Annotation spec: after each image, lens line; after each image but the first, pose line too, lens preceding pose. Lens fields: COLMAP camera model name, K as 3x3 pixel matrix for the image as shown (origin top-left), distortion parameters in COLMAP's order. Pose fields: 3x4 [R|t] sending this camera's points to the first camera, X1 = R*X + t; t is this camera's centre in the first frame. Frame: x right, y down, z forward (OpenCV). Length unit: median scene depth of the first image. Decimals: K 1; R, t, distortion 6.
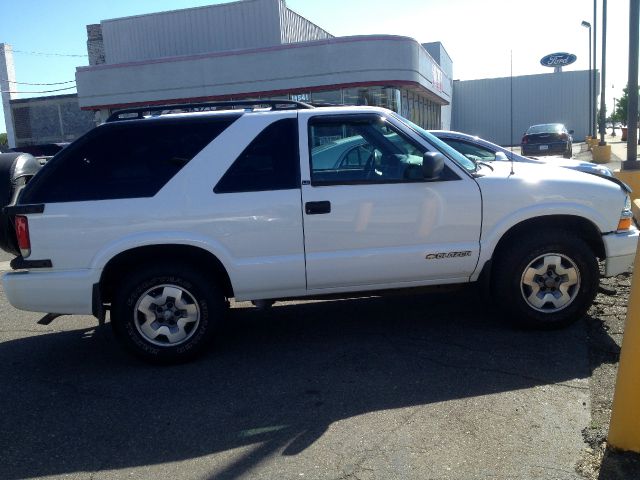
lens RADIAL K [[612.3, 0, 320.0], [0, 612.3, 240.0], [0, 0, 1]] dist [0.097954, -0.187615]
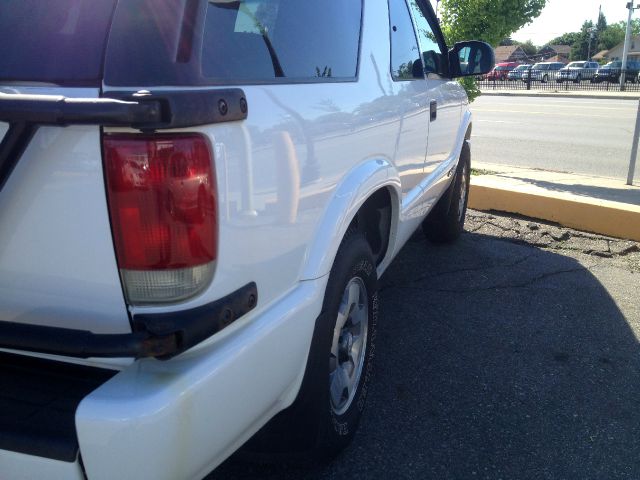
lens RADIAL K [[612.3, 0, 320.0], [0, 612.3, 240.0], [0, 0, 1]] dist [0.097954, -0.187615]
pose [[0.414164, -0.180447, 0.892136, -0.660093], [0.128330, 0.981937, 0.139035, -0.023940], [-0.901110, 0.056905, 0.429840, 0.820794]]
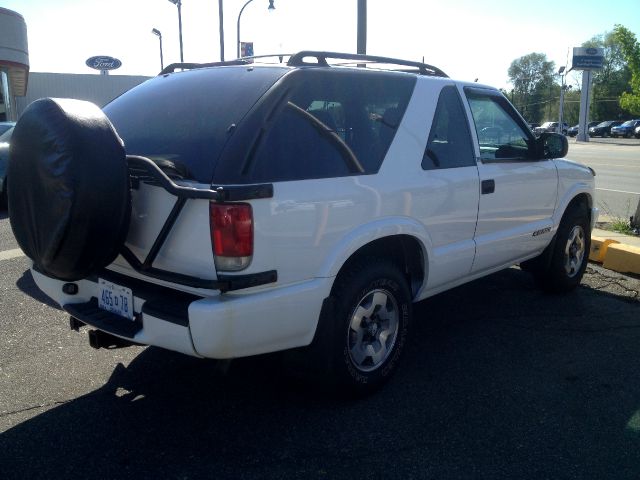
lens RADIAL K [[612.3, 0, 320.0], [0, 612.3, 240.0], [0, 0, 1]] dist [0.097954, -0.187615]
pose [[0.724656, -0.064669, 0.686070, -0.814159], [0.069761, 0.997357, 0.020326, -0.008968], [-0.685571, 0.033132, 0.727252, 0.488820]]
